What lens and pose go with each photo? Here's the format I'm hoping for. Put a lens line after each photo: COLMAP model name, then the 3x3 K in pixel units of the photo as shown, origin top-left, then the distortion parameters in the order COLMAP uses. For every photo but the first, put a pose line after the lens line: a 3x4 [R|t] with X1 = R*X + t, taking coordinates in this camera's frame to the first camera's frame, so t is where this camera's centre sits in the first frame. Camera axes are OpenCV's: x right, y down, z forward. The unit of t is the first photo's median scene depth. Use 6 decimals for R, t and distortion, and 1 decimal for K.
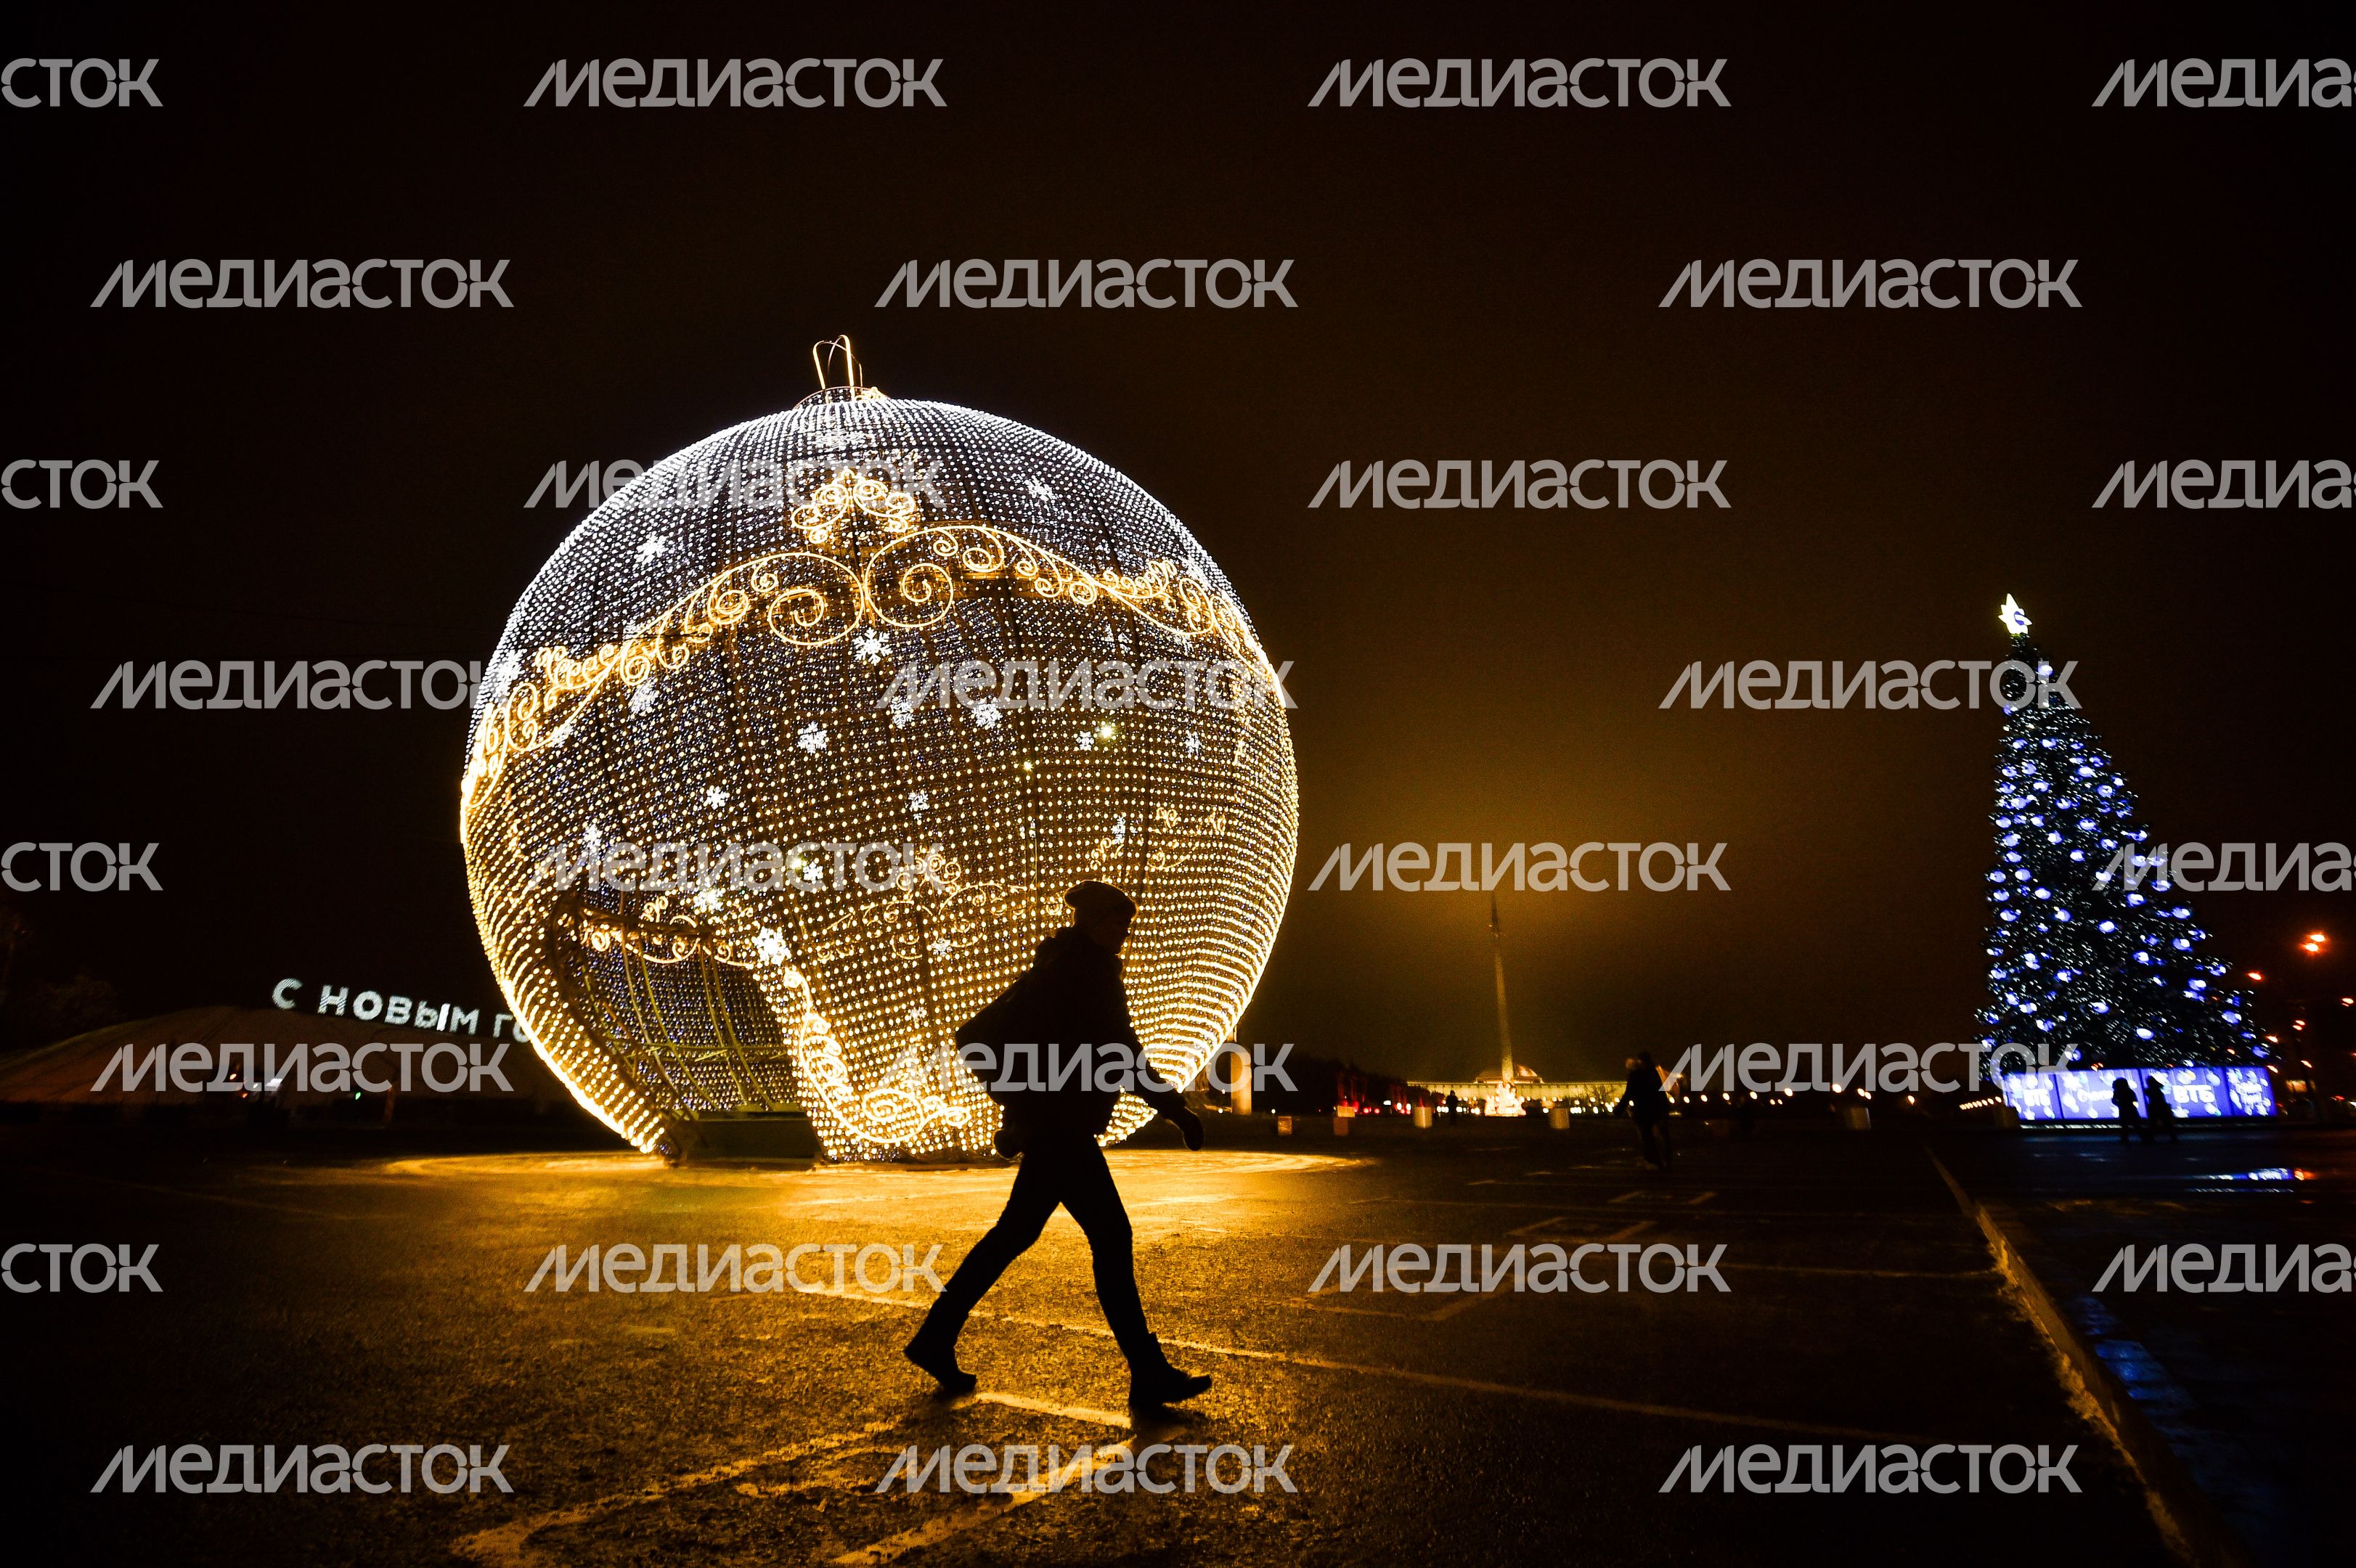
lens RADIAL K [[1062.5, 0, 1168.2], [0, 1062.5, 788.0], [0, 0, 1]] dist [0.004408, 0.000600]
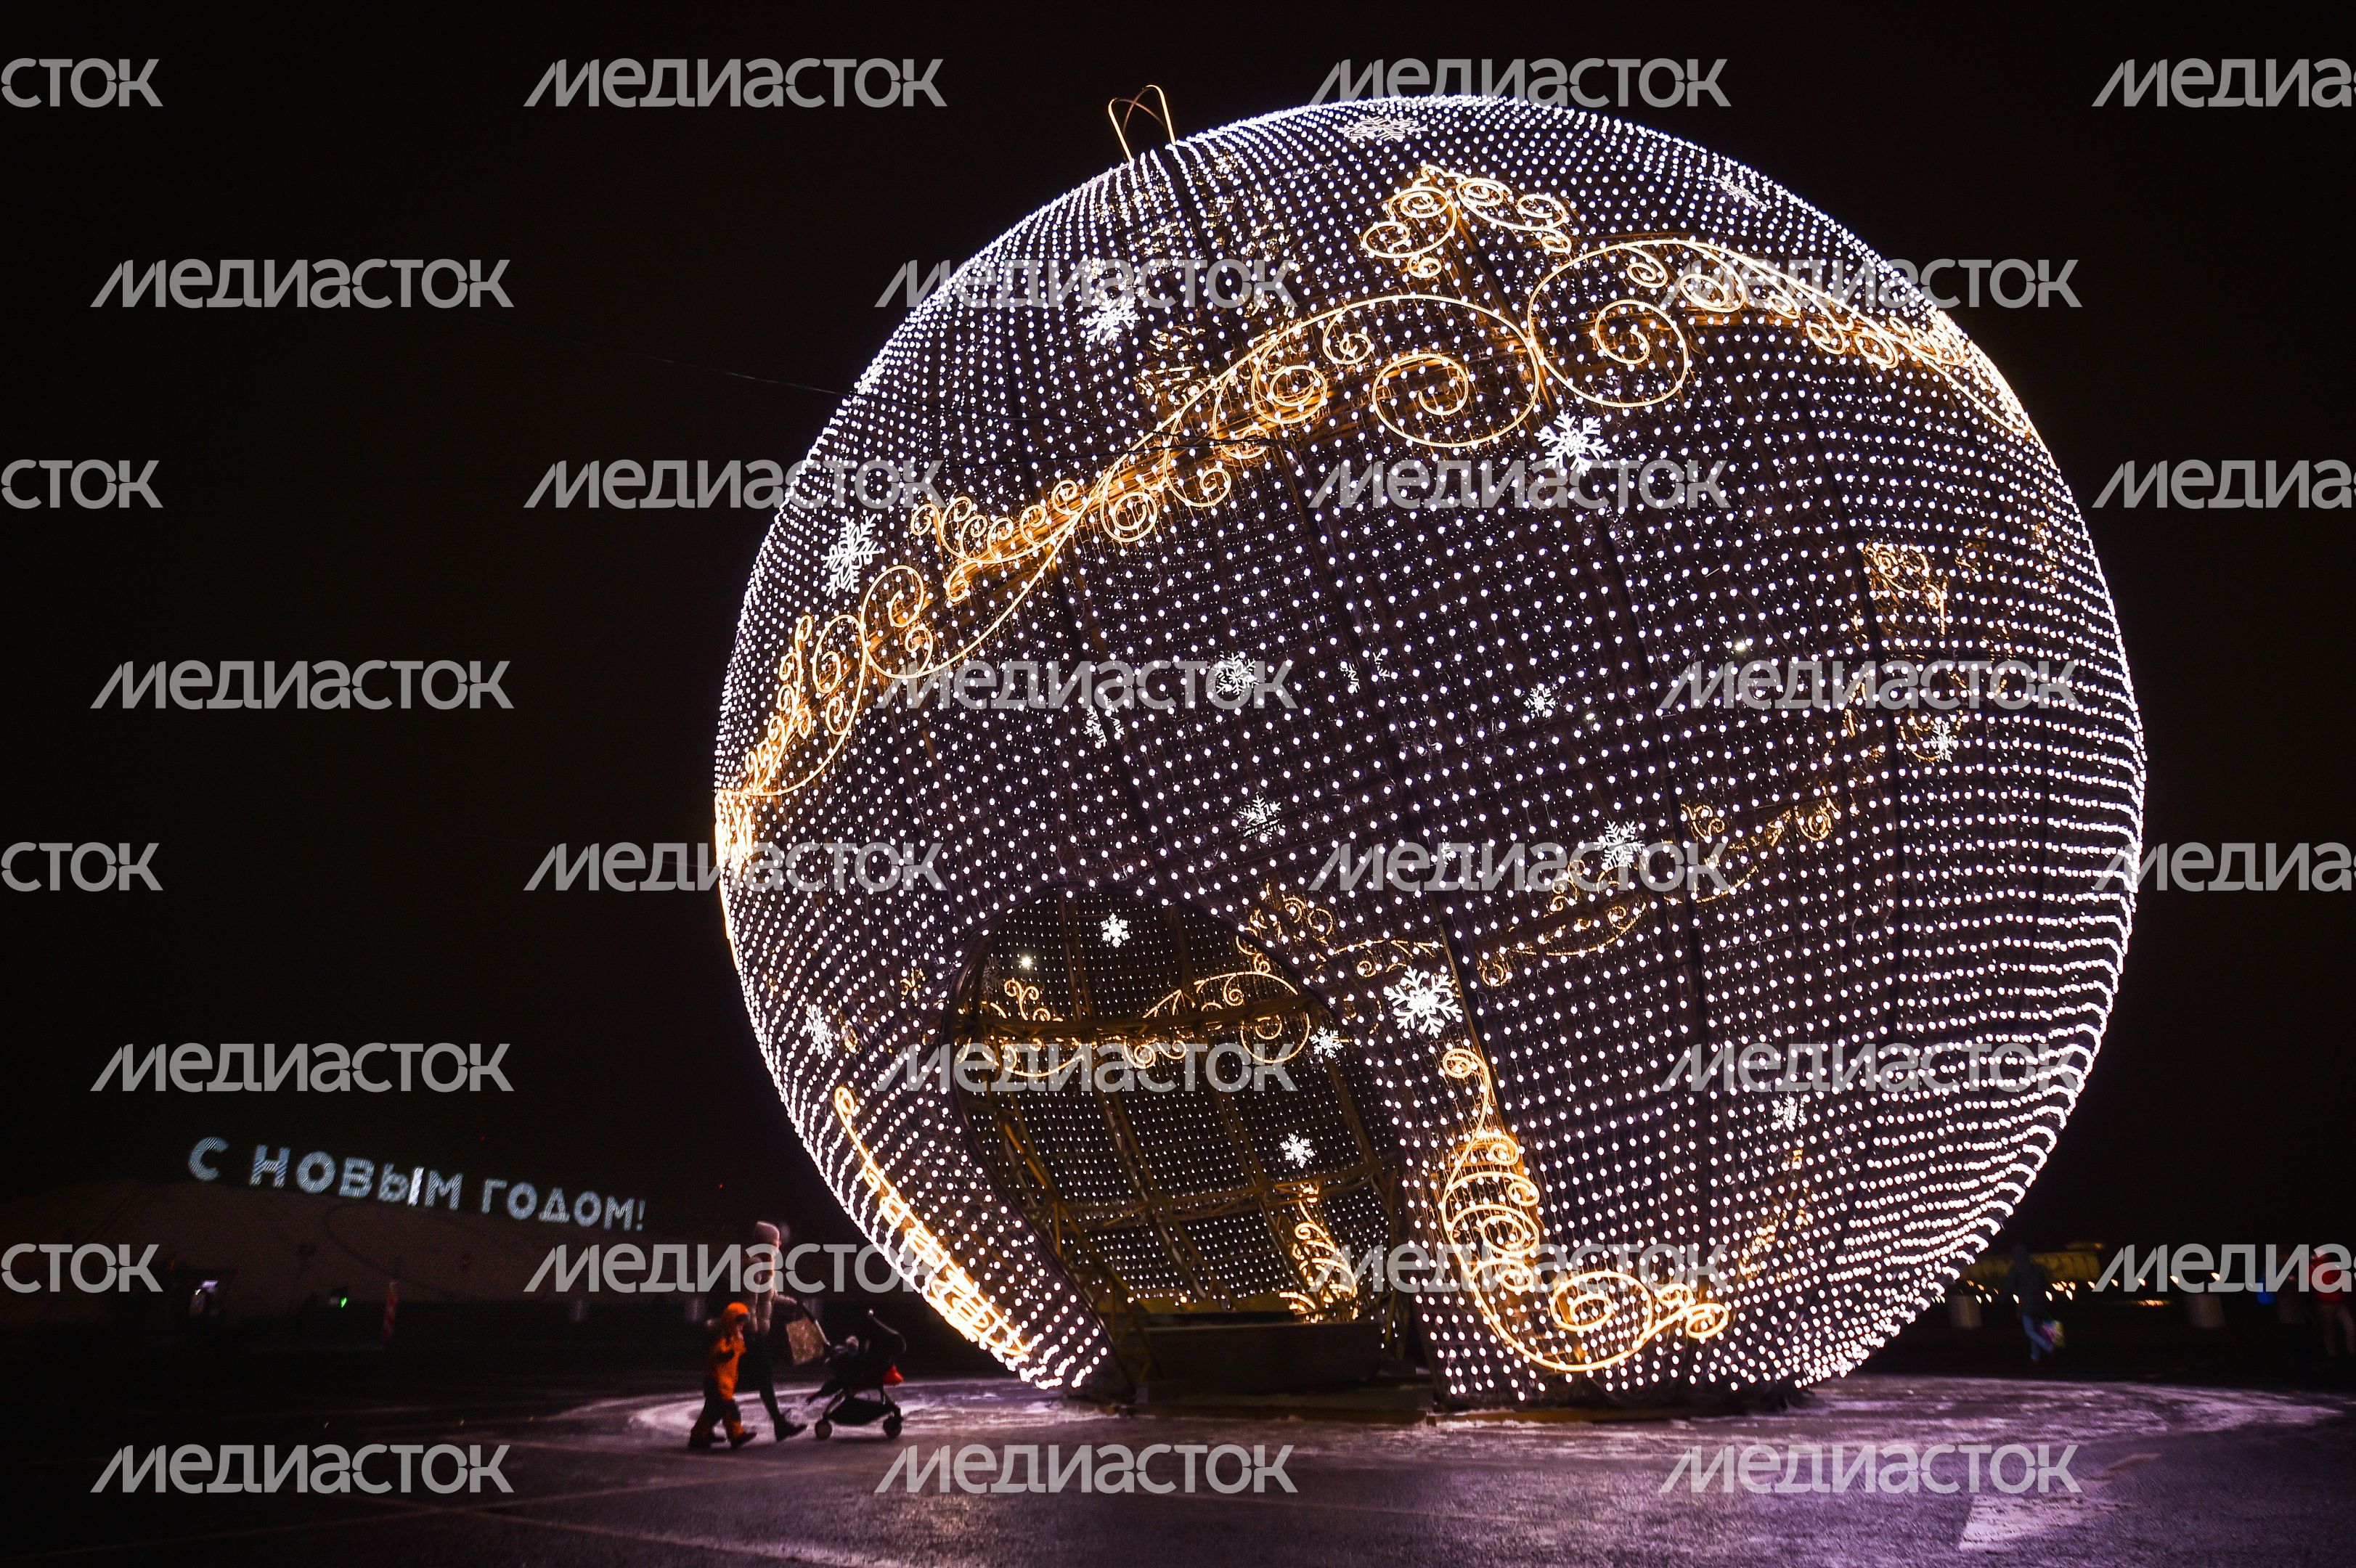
lens RADIAL K [[1506.6, 0, 1180.3], [0, 1506.6, 785.0], [0, 0, 1]] dist [0.006539, 0.004188]
pose [[0.994637, -0.041895, -0.094564, -0.399783], [0.037914, 0.998333, -0.043512, 0.065015], [0.096229, 0.039693, 0.994567, 0.216375]]
